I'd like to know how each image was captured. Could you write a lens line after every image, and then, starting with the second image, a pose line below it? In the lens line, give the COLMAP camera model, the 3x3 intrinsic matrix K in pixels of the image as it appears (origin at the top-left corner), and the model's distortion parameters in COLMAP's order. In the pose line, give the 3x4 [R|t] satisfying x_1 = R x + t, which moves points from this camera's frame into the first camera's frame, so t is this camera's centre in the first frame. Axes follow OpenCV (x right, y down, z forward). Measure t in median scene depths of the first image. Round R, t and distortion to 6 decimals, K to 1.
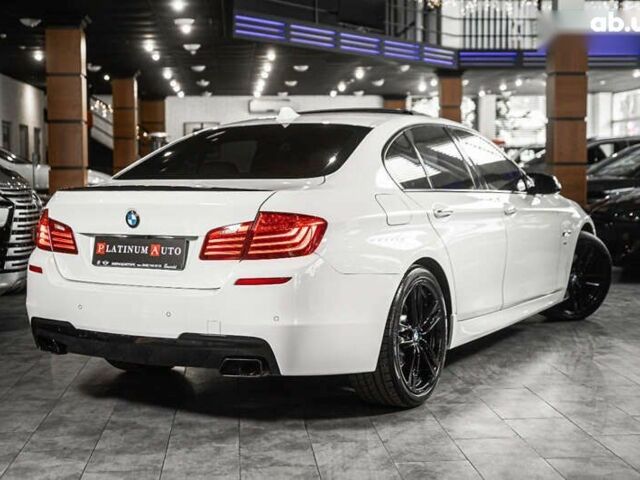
lens RADIAL K [[943.7, 0, 315.1], [0, 943.7, 236.6], [0, 0, 1]] dist [0.013681, 0.000000]
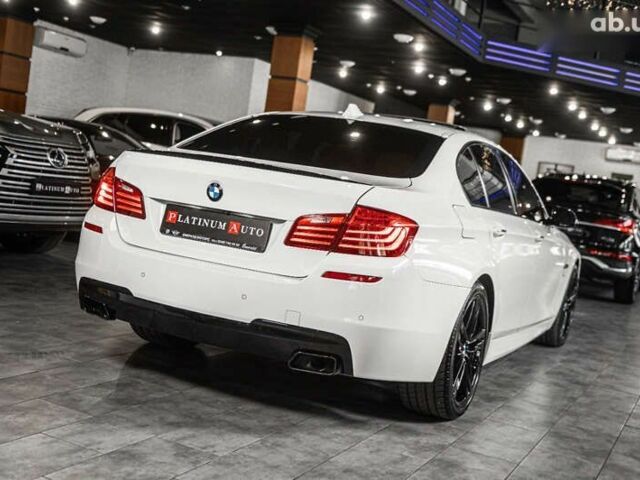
lens RADIAL K [[837.4, 0, 321.4], [0, 837.4, 240.6], [0, 0, 1]] dist [-0.008959, 0.000000]
pose [[0.984166, 0.147841, 0.097782, -0.148024], [-0.148559, 0.988904, 0.000059, 0.012851], [-0.096688, -0.014584, 0.995208, 0.133850]]
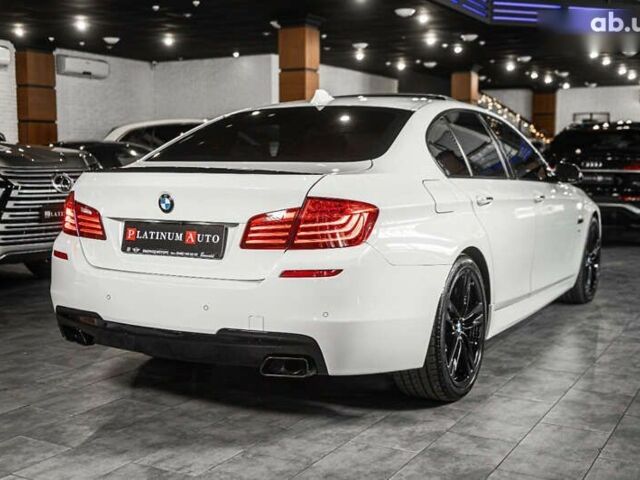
lens RADIAL K [[808.5, 0, 331.2], [0, 808.5, 245.9], [0, 0, 1]] dist [-0.012775, 0.000000]
pose [[0.999347, 0.011022, 0.034403, -0.053500], [-0.012210, 0.999330, 0.034512, -0.005574], [-0.034000, -0.034909, 0.998812, 0.185597]]
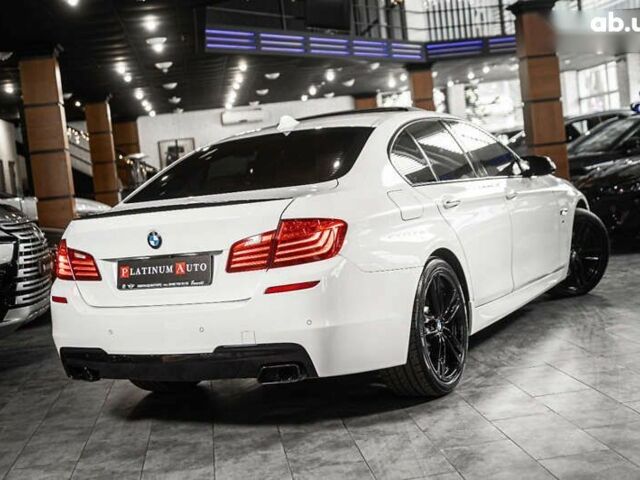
lens RADIAL K [[943.3, 0, 333.8], [0, 943.3, 238.1], [0, 0, 1]] dist [0.014713, 0.000000]
pose [[0.993776, -0.102789, 0.042944, -0.041517], [0.102881, 0.994694, 0.000078, -0.000908], [-0.042724, 0.004341, 0.999077, -0.017663]]
